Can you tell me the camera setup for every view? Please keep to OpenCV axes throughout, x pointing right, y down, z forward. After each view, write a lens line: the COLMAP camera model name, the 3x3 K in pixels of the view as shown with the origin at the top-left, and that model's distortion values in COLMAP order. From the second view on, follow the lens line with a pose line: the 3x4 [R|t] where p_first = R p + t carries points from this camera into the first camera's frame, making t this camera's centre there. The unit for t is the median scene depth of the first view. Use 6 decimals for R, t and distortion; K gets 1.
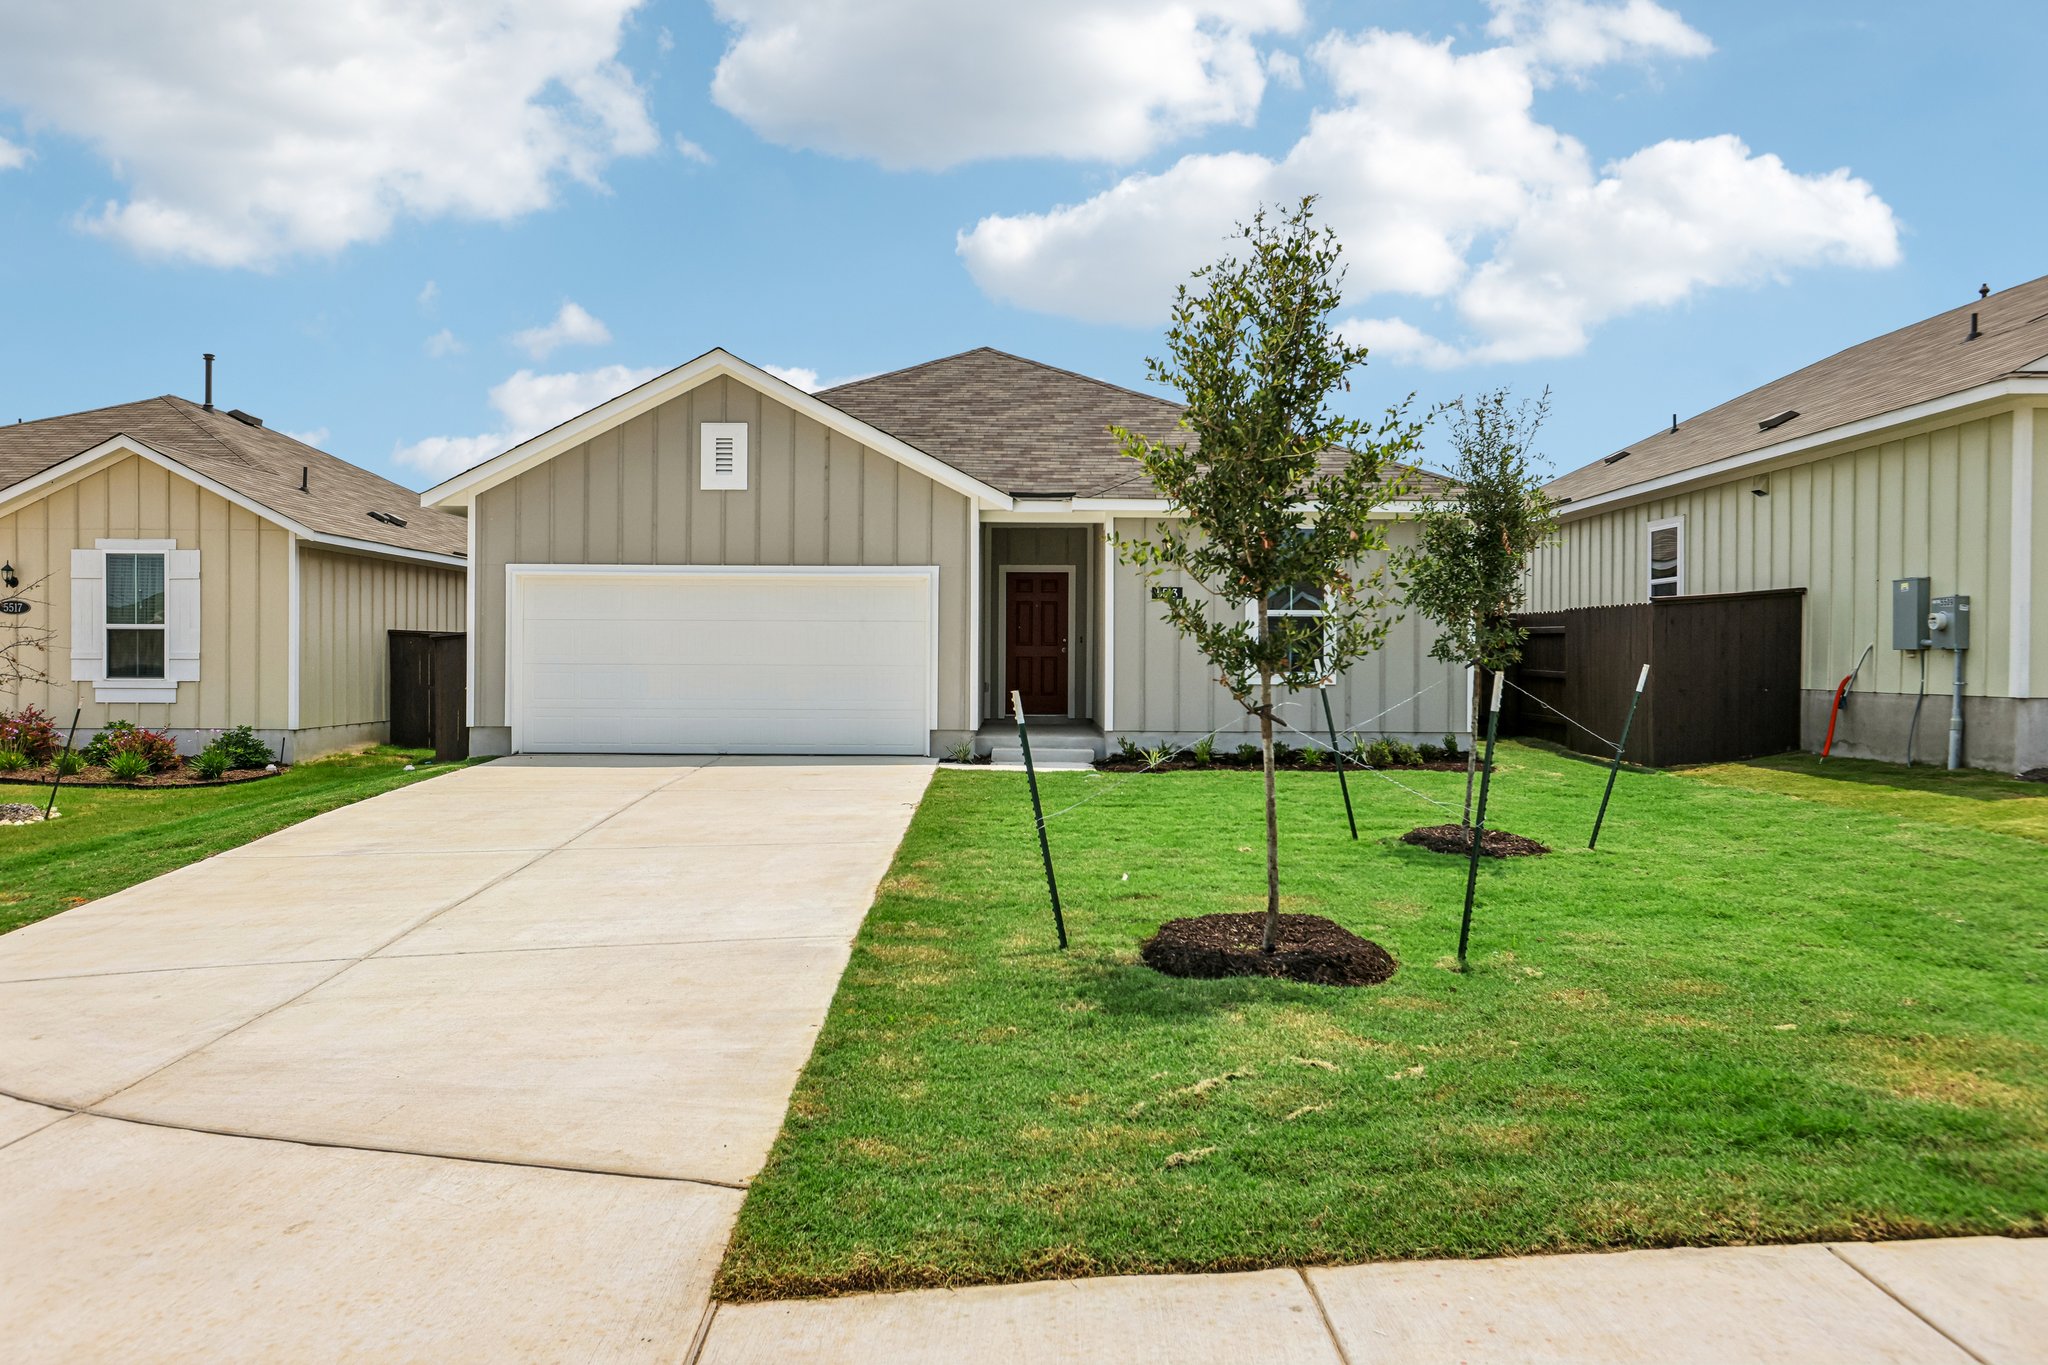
lens RADIAL K [[1444.2, 0, 1032.8], [0, 1444.2, 681.8], [0, 0, 1]] dist [0.056833, 0.002625]
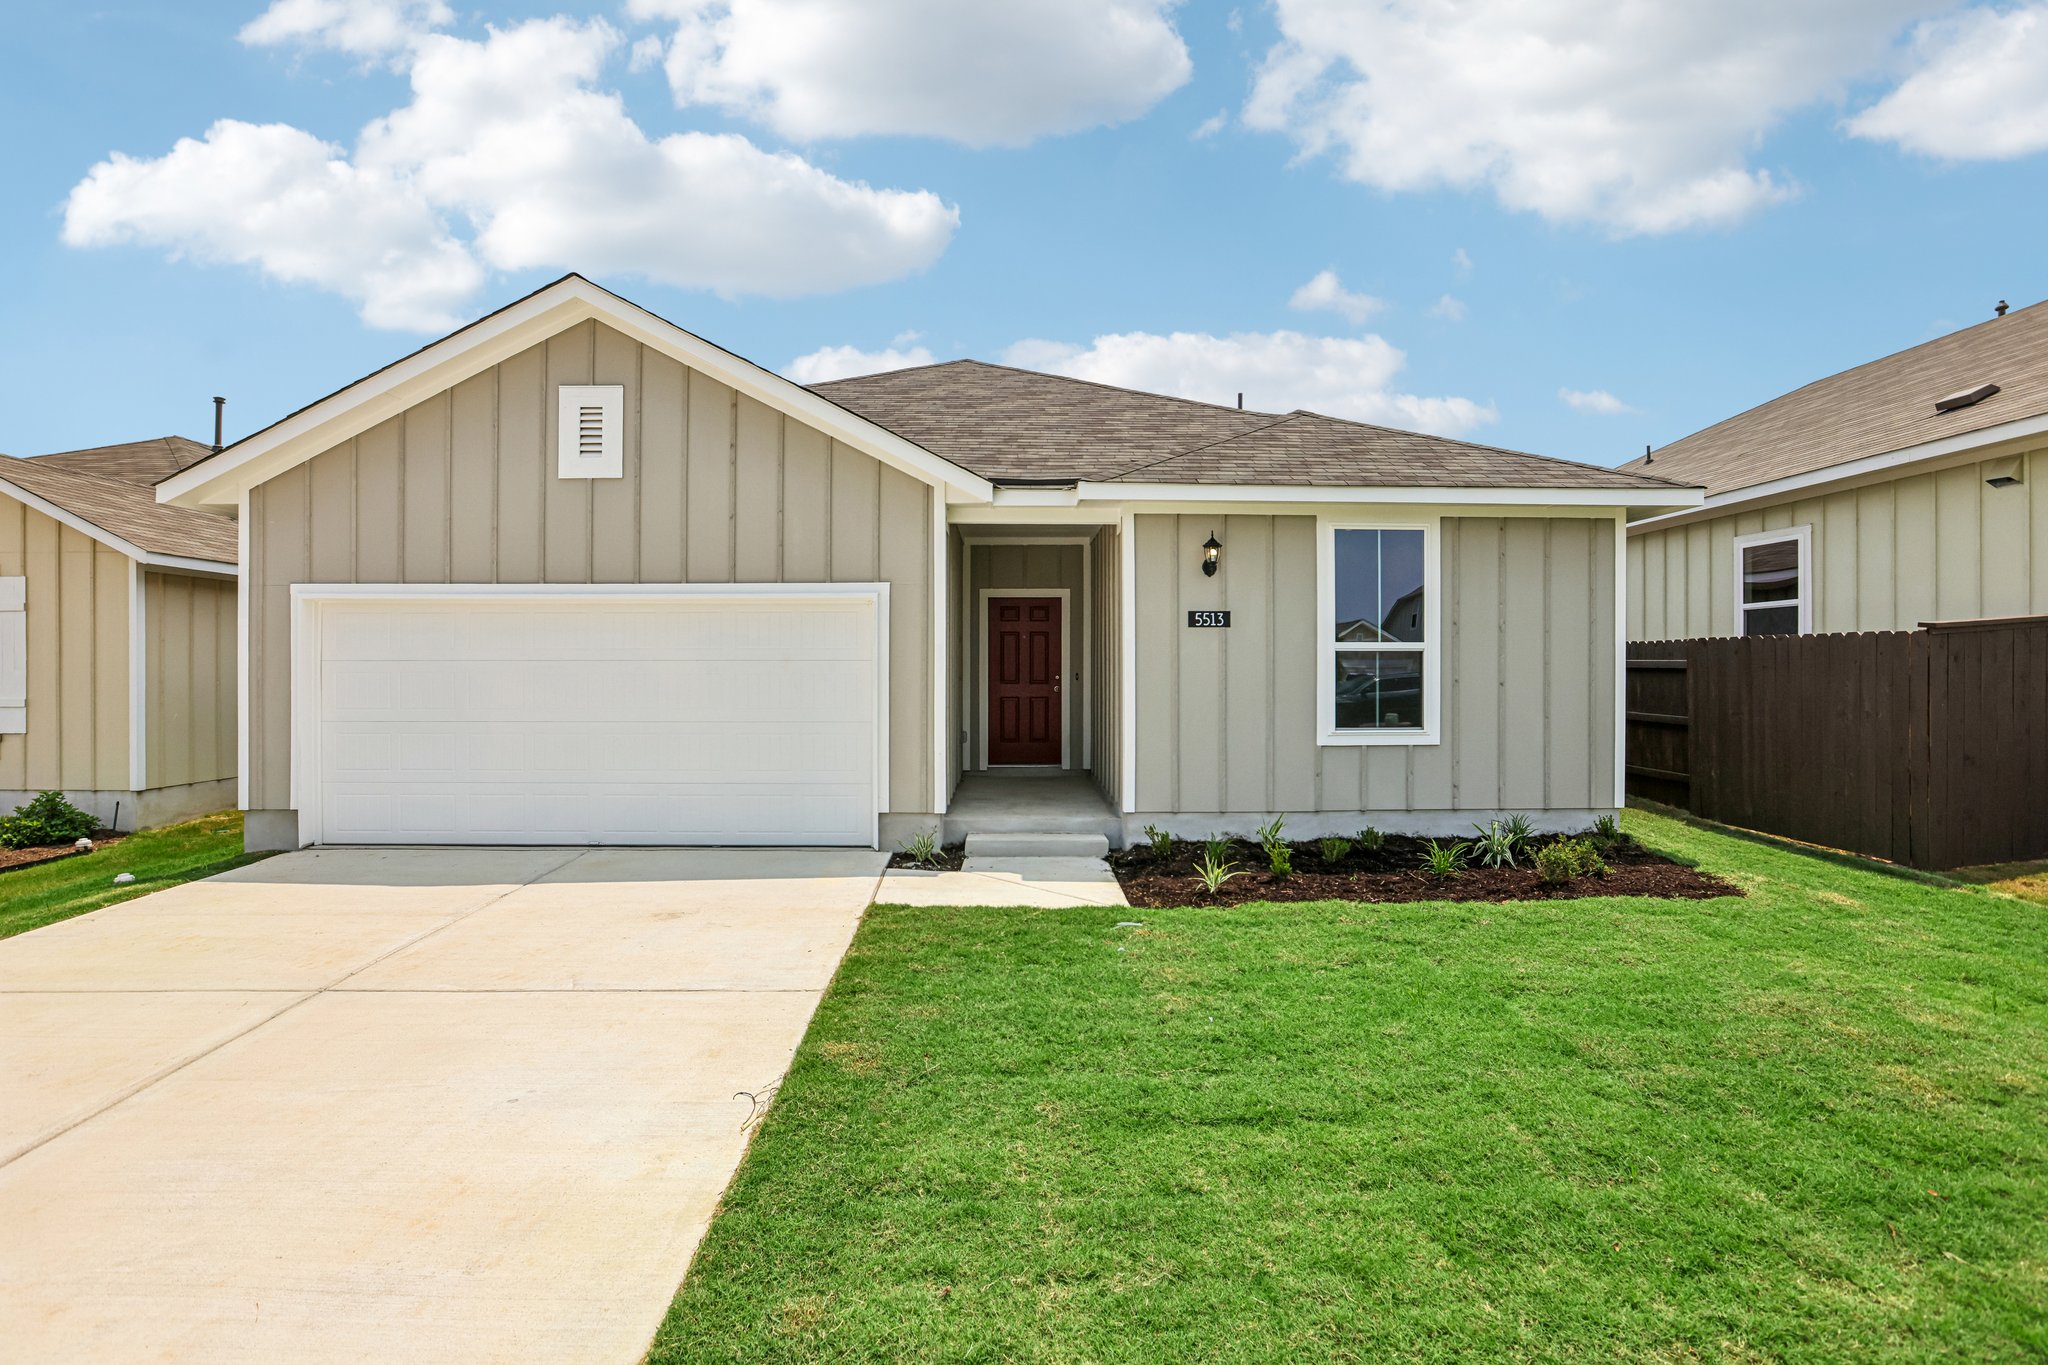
lens RADIAL K [[917.9, 0, 1020.1], [0, 917.9, 675.8], [0, 0, 1]] dist [-0.005946, 0.001664]
pose [[0.999964, -0.005083, 0.006842, -0.004052], [0.005134, 0.999959, -0.007449, -0.029503], [-0.006804, 0.007484, 0.999949, 0.529535]]
